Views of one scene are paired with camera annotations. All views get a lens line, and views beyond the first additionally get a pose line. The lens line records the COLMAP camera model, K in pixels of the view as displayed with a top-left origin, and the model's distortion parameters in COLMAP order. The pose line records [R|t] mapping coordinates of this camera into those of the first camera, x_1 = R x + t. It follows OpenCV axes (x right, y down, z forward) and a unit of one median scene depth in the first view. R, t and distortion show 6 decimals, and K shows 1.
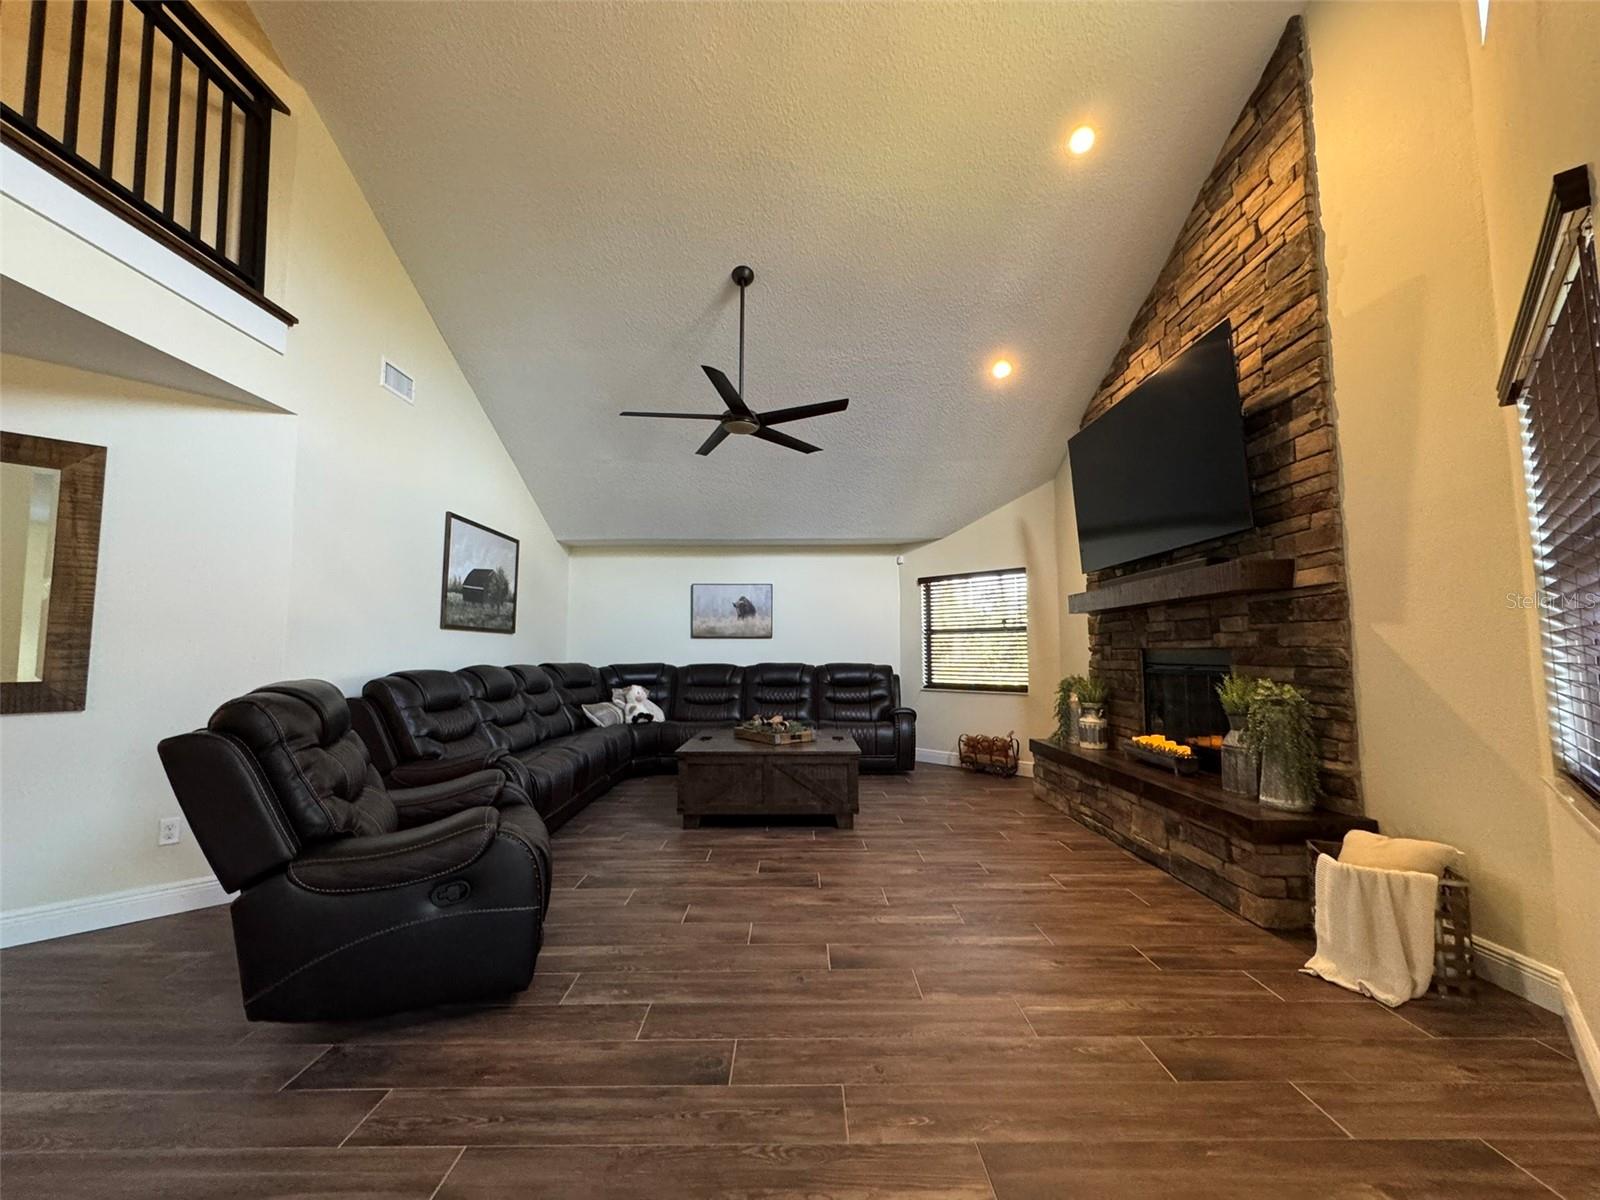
lens RADIAL K [[641.7, 0, 800.0], [0, 641.7, 600.0], [0, 0, 1]] dist [0.003214, -0.000371]
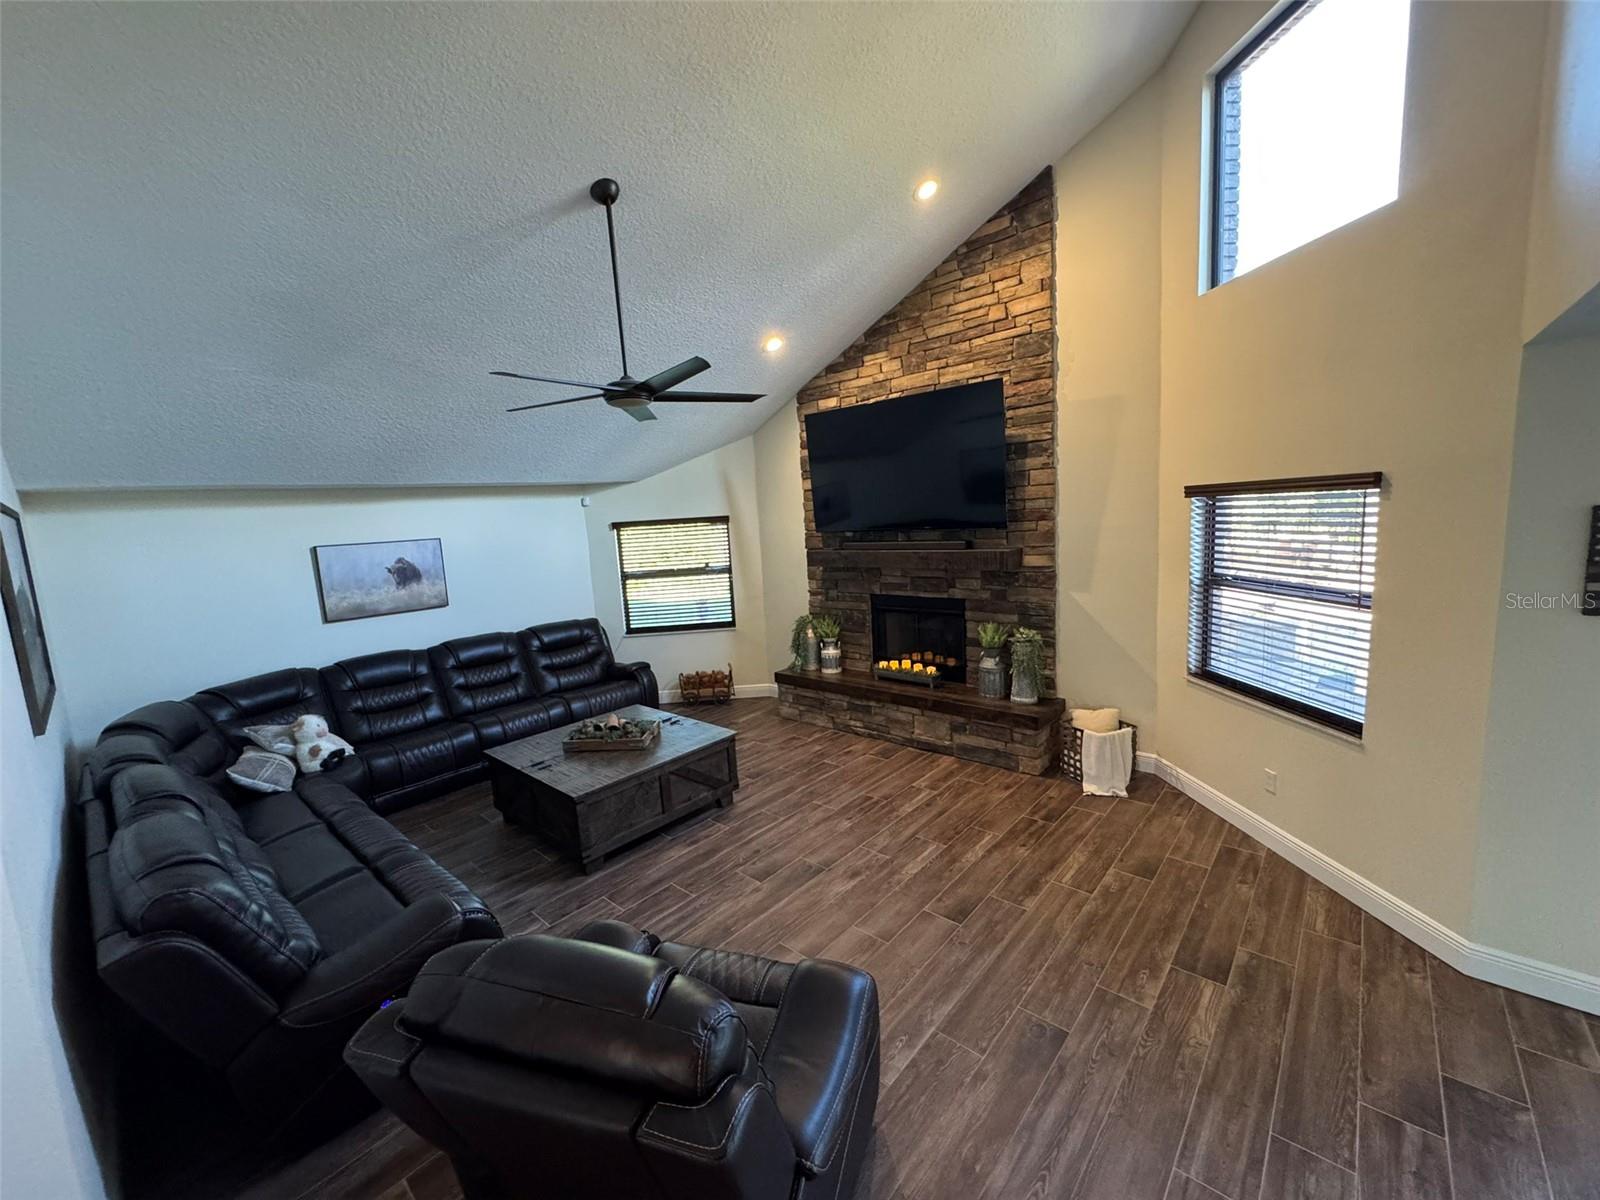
lens RADIAL K [[641.7, 0, 800.0], [0, 641.7, 600.0], [0, 0, 1]] dist [0.003214, -0.000371]
pose [[0.665559, -0.140255, 0.733048, -0.640681], [-0.005299, 0.981271, 0.192560, -0.198190], [-0.746326, -0.132044, 0.652351, 0.301192]]
